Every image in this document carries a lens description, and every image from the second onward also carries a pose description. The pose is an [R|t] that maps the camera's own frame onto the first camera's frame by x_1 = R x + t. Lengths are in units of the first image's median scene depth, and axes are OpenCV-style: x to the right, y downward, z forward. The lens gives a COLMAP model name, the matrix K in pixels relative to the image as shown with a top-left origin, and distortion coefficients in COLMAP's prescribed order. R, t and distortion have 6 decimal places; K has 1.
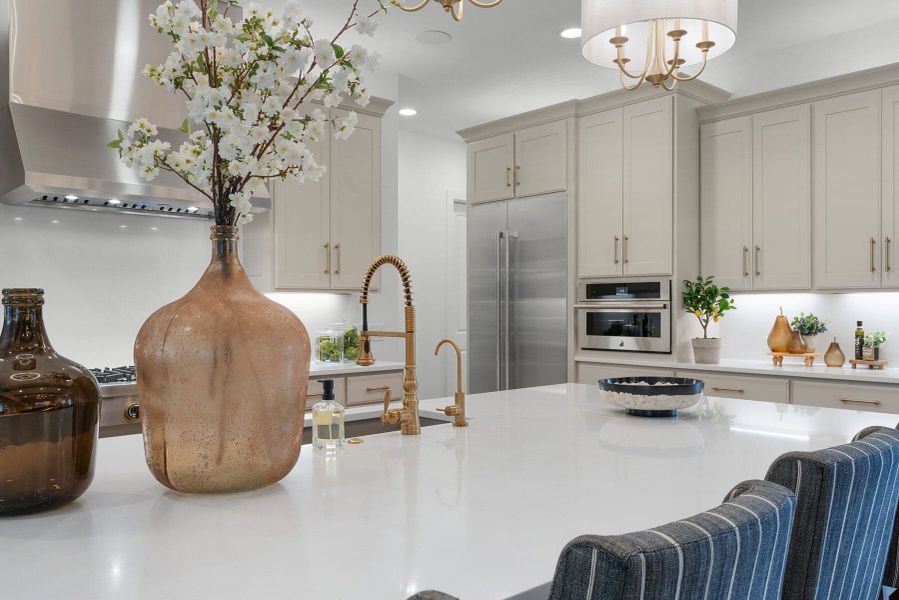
lens RADIAL K [[725.7, 0, 449.0], [0, 725.7, 315.4], [0, 0, 1]] dist [-0.004170, -0.003408]
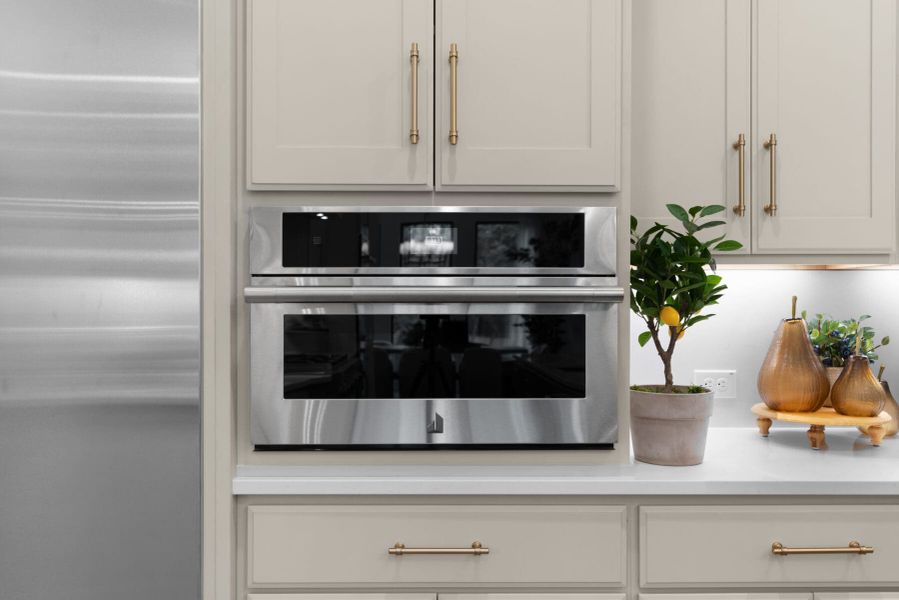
lens RADIAL K [[439.8, 0, 445.7], [0, 439.8, 297.7], [0, 0, 1]] dist [0.000739, 0.000324]
pose [[0.677909, -0.001371, 0.735145, 0.120494], [0.006769, 0.999968, -0.004377, -0.010760], [-0.735115, 0.007944, 0.677896, 0.933754]]
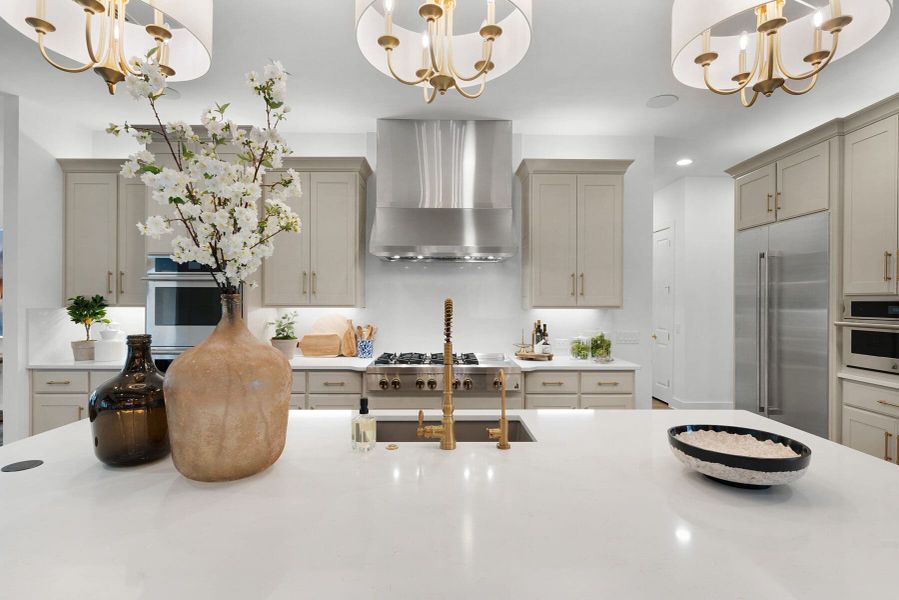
lens RADIAL K [[437.5, 0, 445.9], [0, 437.5, 302.2], [0, 0, 1]] dist [0.000246, 0.000508]
pose [[0.739419, 0.007172, -0.673208, 0.201523], [-0.013396, 0.999902, -0.004061, -0.035553], [0.673113, 0.012021, 0.739442, 0.205822]]
